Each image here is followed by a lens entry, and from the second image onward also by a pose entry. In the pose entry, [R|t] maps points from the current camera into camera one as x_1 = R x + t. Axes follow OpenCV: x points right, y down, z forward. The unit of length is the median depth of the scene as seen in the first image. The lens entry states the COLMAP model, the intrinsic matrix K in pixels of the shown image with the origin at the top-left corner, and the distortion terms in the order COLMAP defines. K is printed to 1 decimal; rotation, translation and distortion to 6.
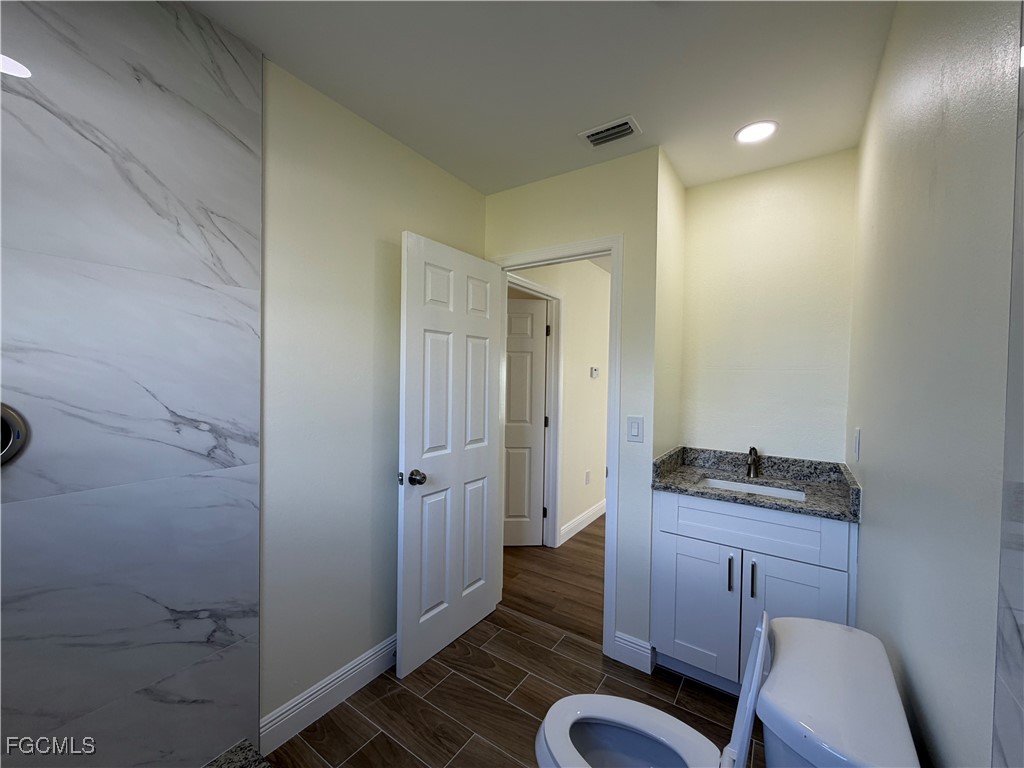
lens RADIAL K [[429.0, 0, 512.0], [0, 429.0, 384.0], [0, 0, 1]] dist [0.000710, 0.000041]
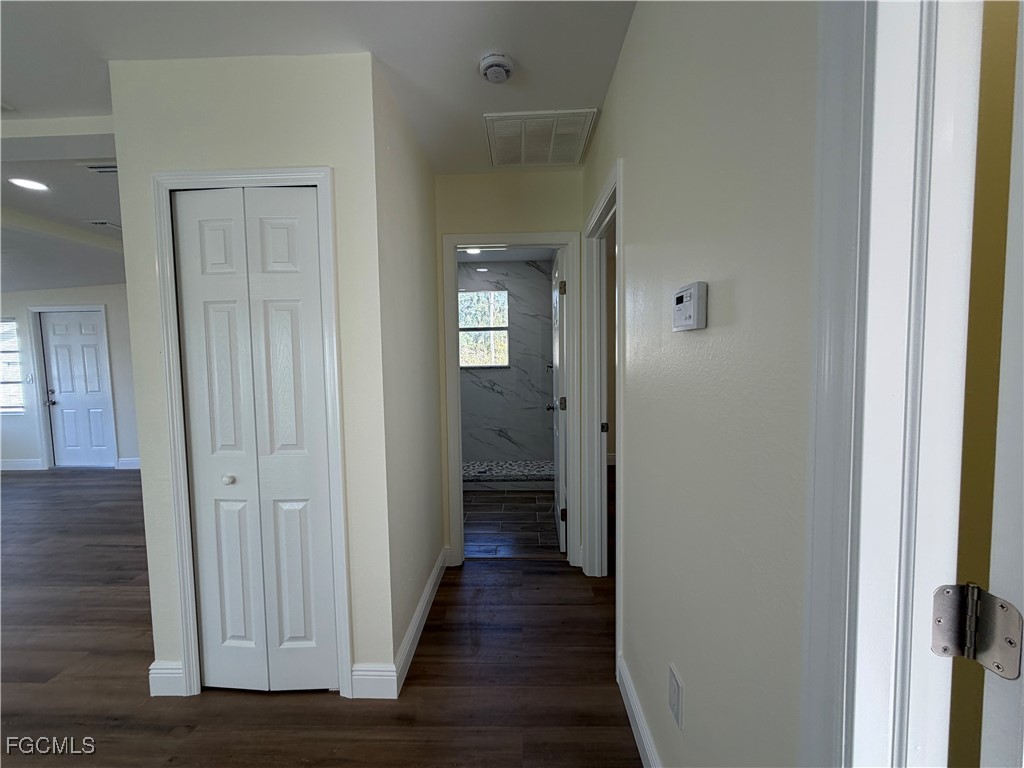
lens RADIAL K [[405.9, 0, 510.9], [0, 405.9, 381.8], [0, 0, 1]] dist [0.010712, 0.000083]
pose [[-0.851511, 0.028029, -0.523587, 0.609741], [-0.010904, 0.997408, 0.071129, -0.013145], [0.524224, 0.066276, -0.848998, 1.747132]]
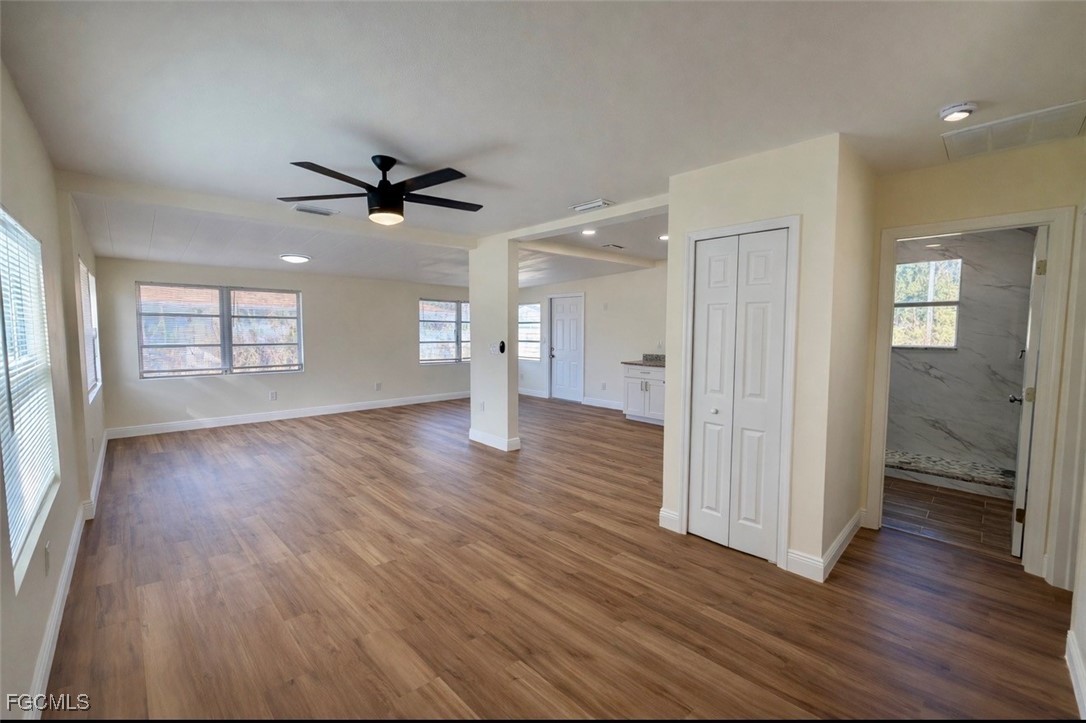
lens RADIAL K [[438.9, 0, 545.7], [0, 438.9, 355.7], [0, 0, 1]] dist [0.022313, -0.010333]
pose [[-0.979005, -0.036314, 0.200577, 0.834825], [-0.018510, 0.995776, 0.089936, -0.044242], [-0.202995, 0.084335, -0.975541, 2.134483]]
